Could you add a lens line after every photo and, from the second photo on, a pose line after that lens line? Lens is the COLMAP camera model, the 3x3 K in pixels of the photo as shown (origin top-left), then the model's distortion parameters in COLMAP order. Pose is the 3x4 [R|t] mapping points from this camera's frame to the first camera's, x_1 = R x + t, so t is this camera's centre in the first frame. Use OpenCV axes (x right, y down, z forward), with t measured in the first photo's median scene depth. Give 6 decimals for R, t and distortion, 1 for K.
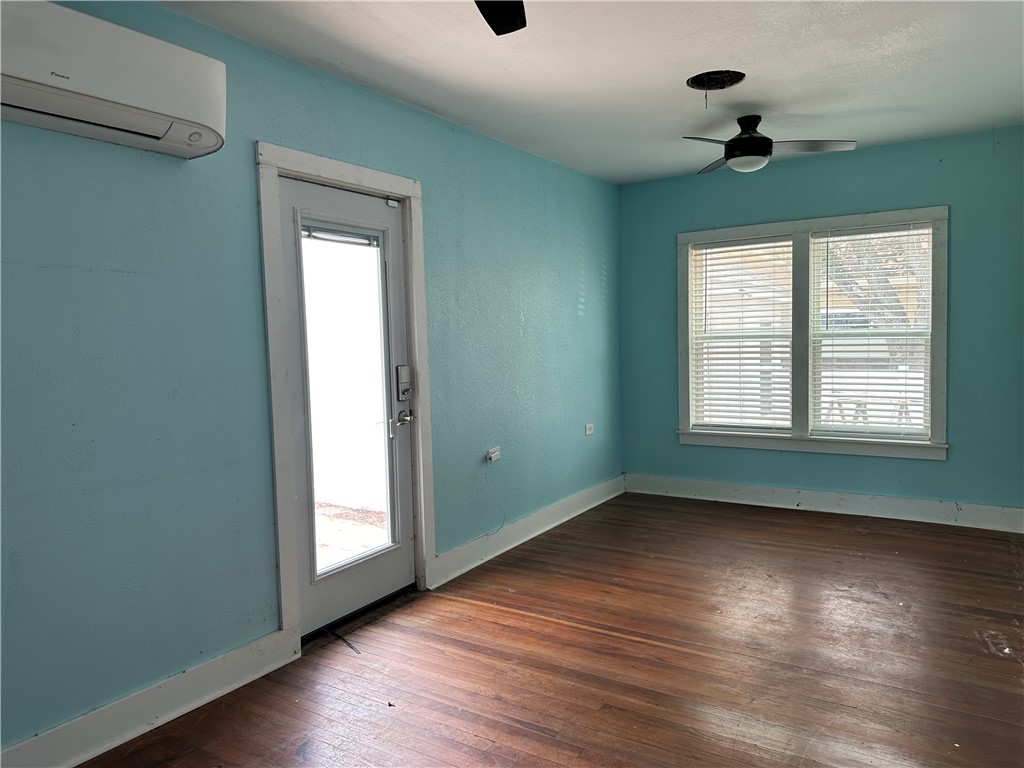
lens RADIAL K [[721.4, 0, 509.7], [0, 721.4, 379.9], [0, 0, 1]] dist [0.049182, -0.052943]
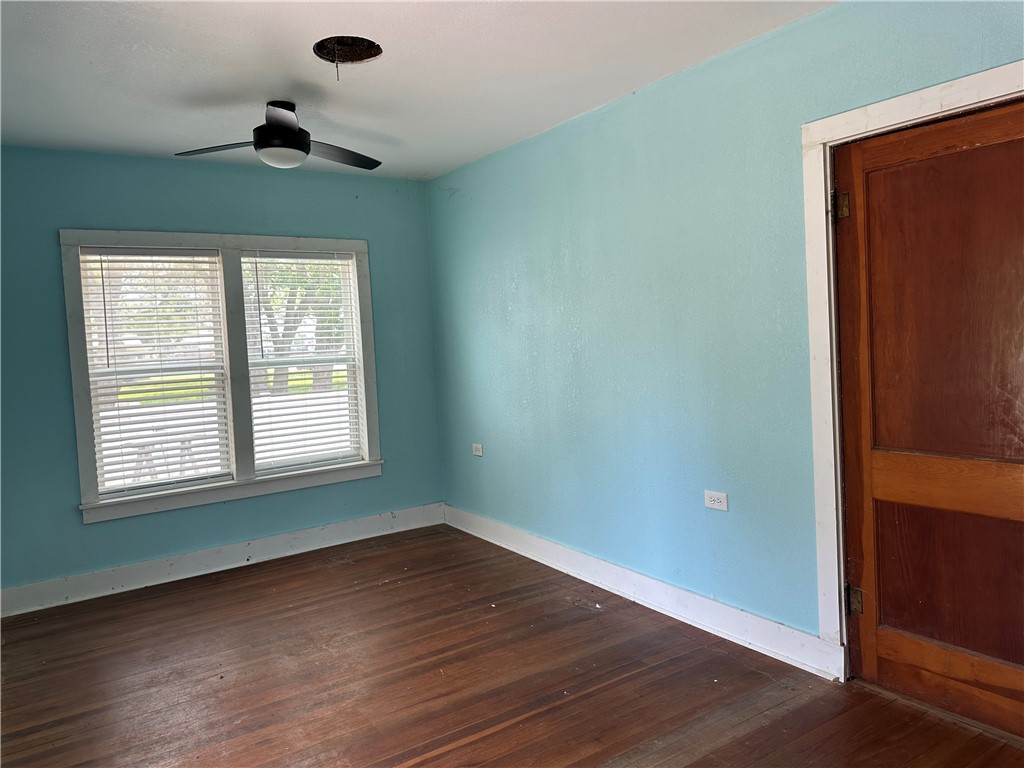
lens RADIAL K [[721.4, 0, 509.7], [0, 721.4, 379.9], [0, 0, 1]] dist [0.049182, -0.052943]
pose [[0.391810, -0.045734, 0.918909, -0.283831], [0.099240, 0.995037, 0.007208, -0.018144], [-0.914678, 0.088368, 0.394404, 0.364686]]
